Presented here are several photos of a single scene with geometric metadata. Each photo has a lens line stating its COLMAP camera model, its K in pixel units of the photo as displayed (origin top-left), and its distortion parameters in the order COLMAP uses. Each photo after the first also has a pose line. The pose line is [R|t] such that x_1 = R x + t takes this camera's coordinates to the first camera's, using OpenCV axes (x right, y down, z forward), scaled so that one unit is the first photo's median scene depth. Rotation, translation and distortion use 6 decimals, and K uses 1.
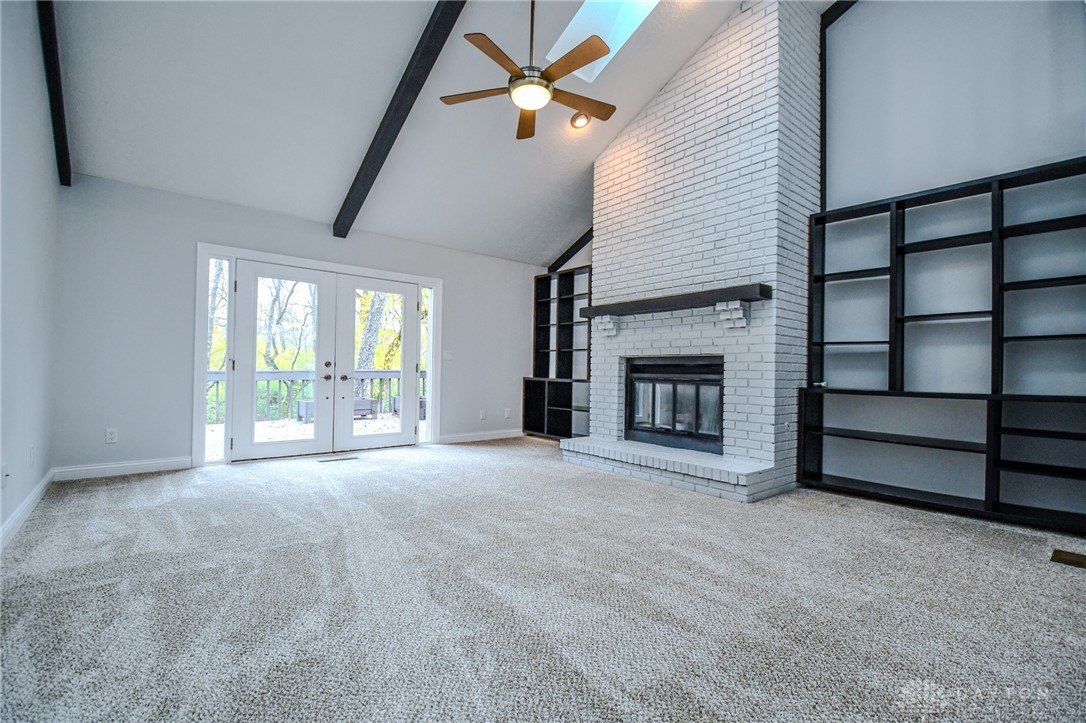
lens RADIAL K [[472.1, 0, 522.9], [0, 472.1, 363.9], [0, 0, 1]] dist [-0.011574, -0.000459]
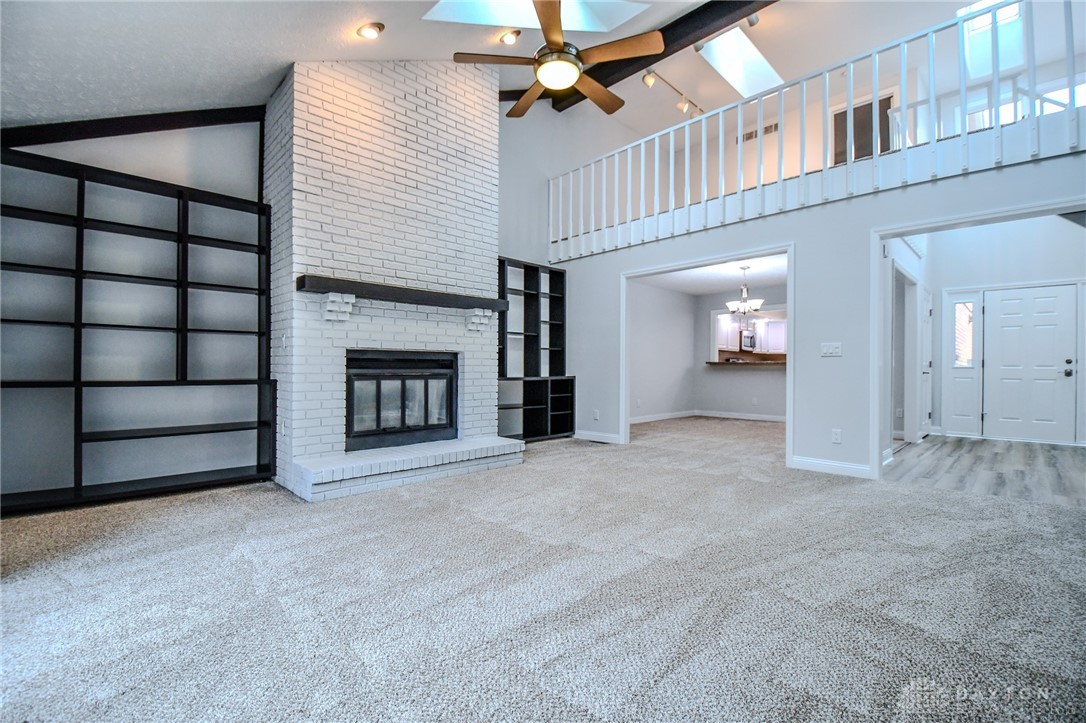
lens RADIAL K [[472.1, 0, 537.1], [0, 472.1, 368.1], [0, 0, 1]] dist [-0.011574, -0.000459]
pose [[-0.101440, -0.018147, 0.994676, -0.690819], [-0.020076, 0.999667, 0.016191, -0.002062], [-0.994639, -0.018327, -0.101771, 0.860112]]
